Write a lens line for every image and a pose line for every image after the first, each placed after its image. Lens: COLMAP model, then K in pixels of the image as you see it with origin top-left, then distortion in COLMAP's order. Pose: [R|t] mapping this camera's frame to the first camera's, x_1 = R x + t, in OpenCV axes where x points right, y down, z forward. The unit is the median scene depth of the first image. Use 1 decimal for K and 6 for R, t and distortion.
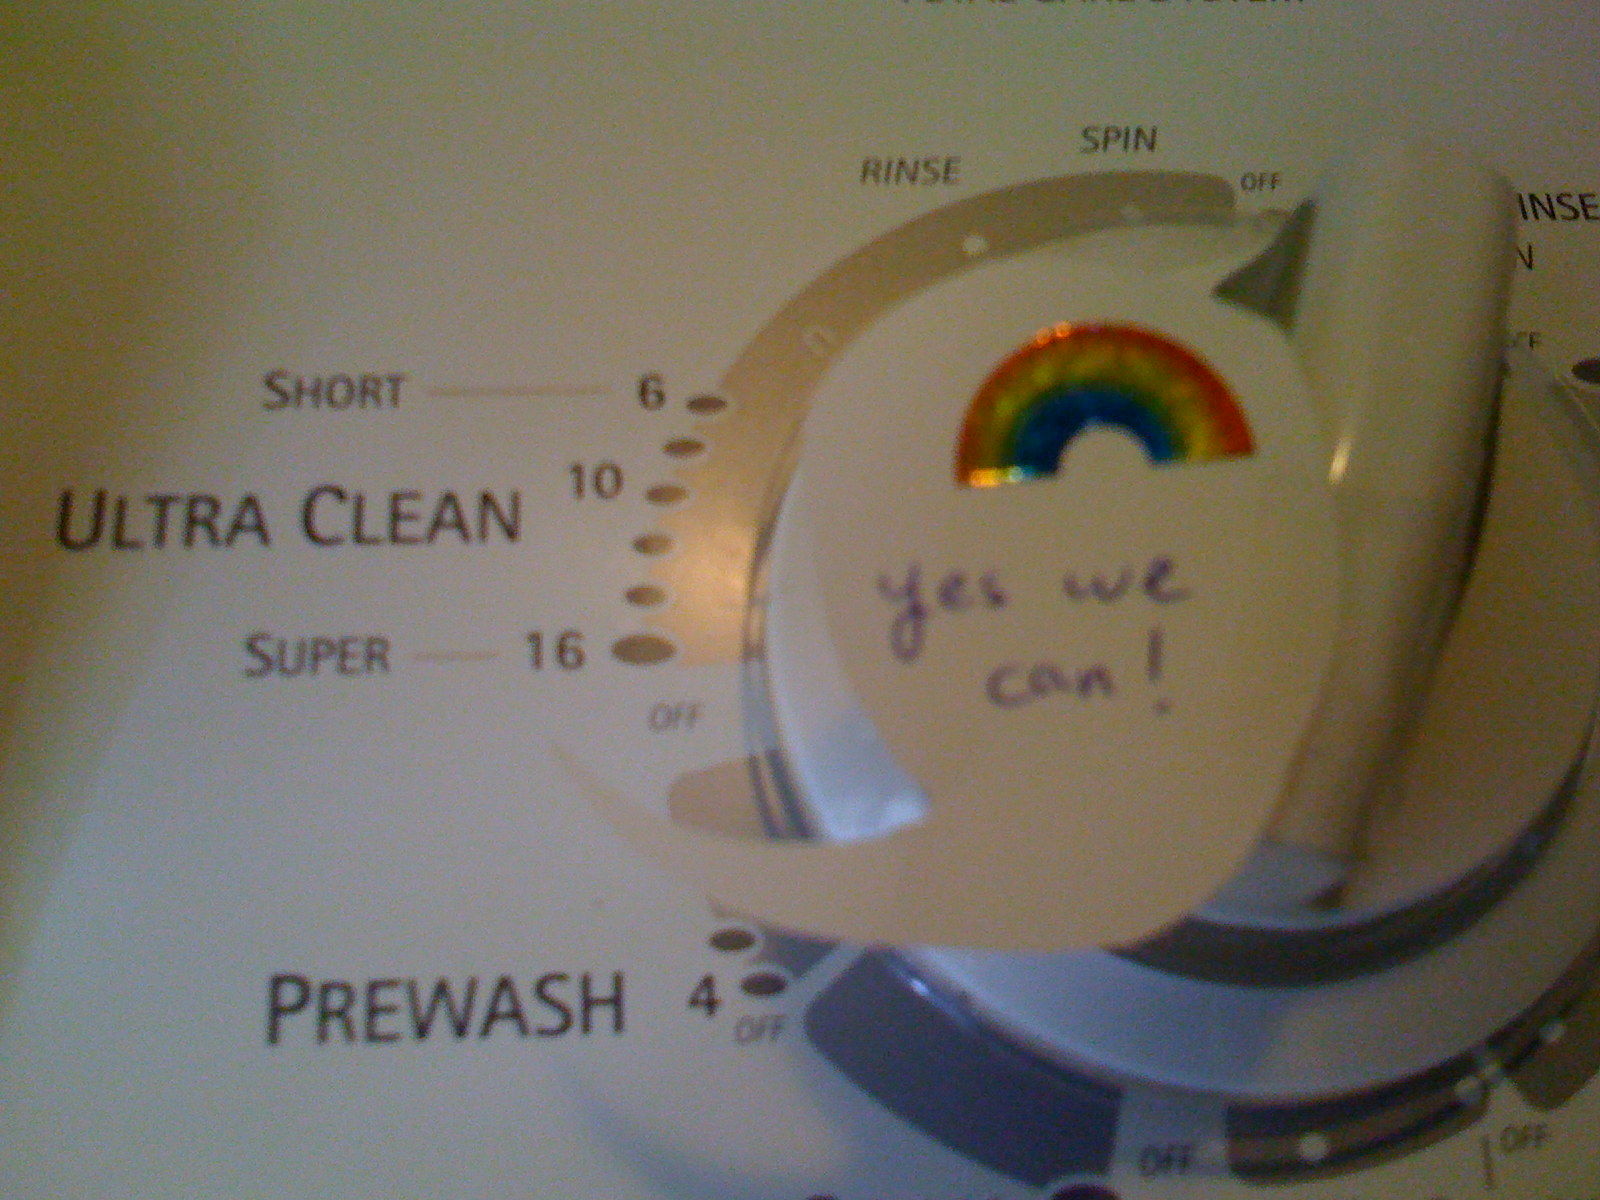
lens RADIAL K [[1649.1, 0, 802.2], [0, 1649.1, 600.5], [0, 0, 1]] dist [0.008886, 0.000000]
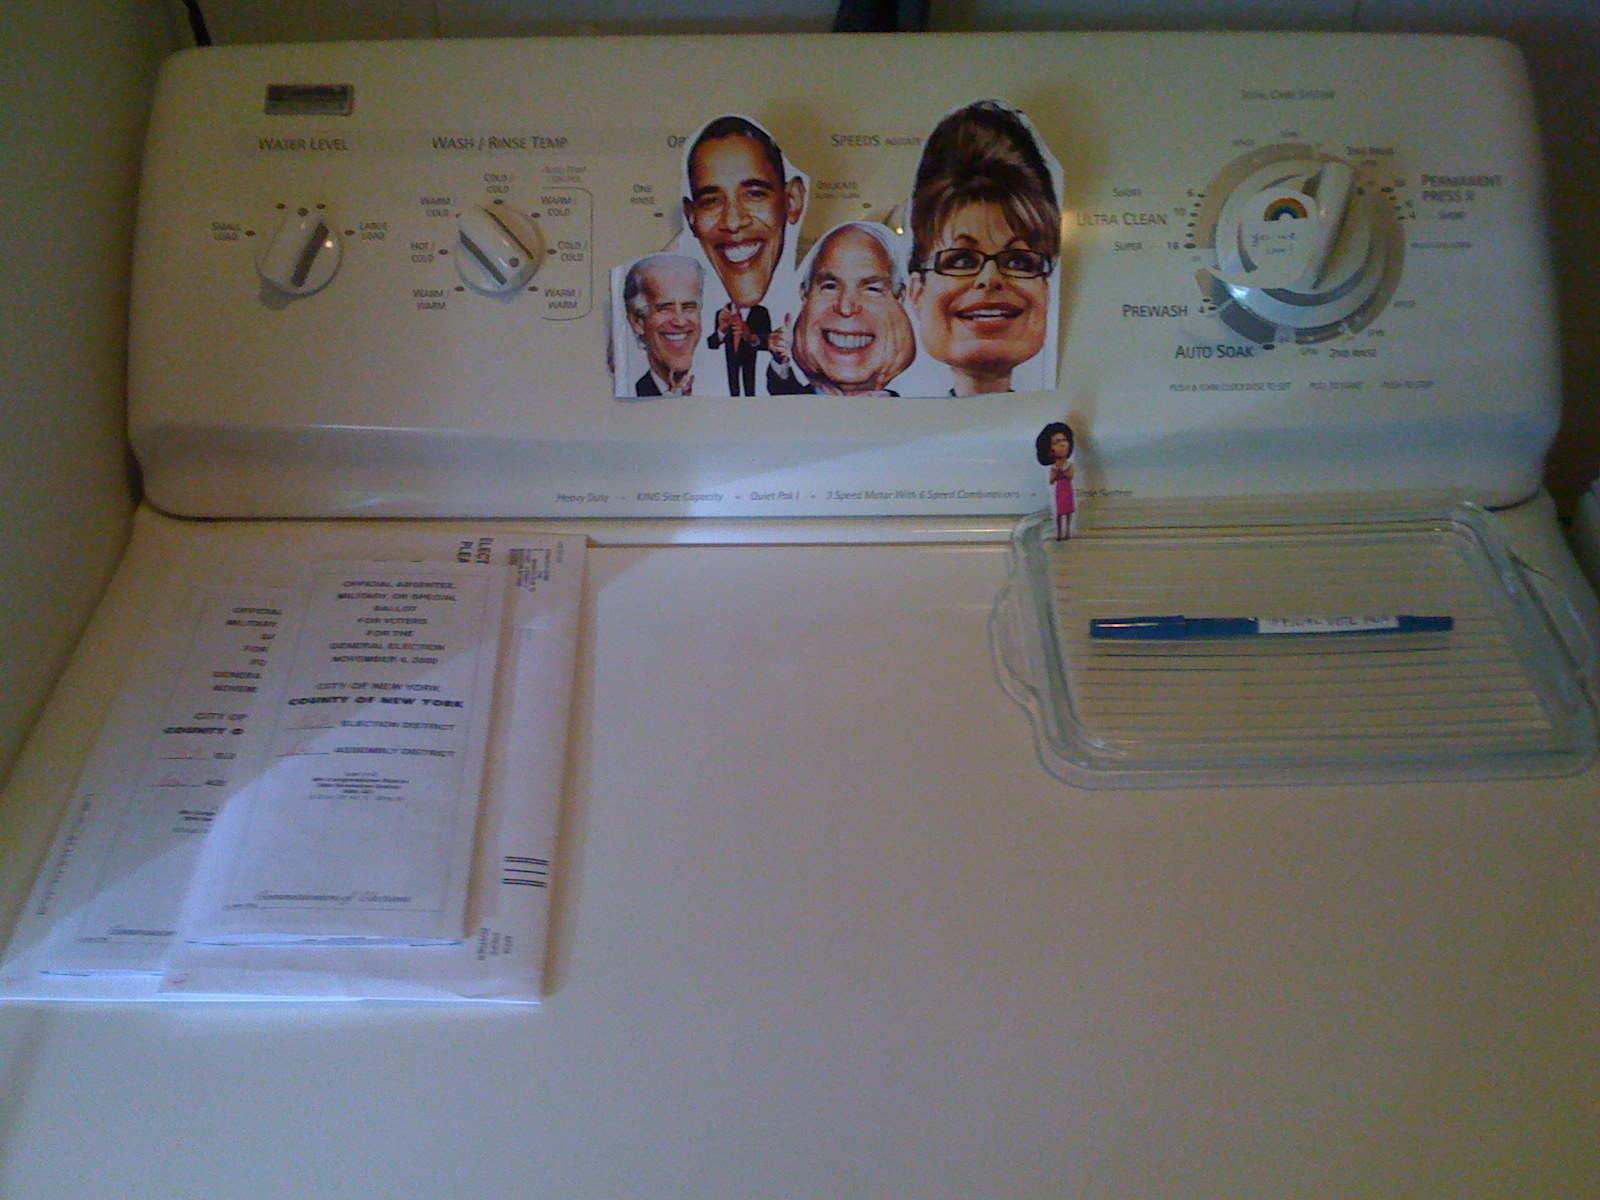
lens RADIAL K [[1649.1, 0, 797.0], [0, 1649.1, 598.1], [0, 0, 1]] dist [0.008886, 0.000000]
pose [[0.998233, 0.022192, -0.055117, -1.081922], [-0.008519, 0.971502, 0.236876, -0.120339], [0.058803, -0.235988, 0.969975, -4.656314]]
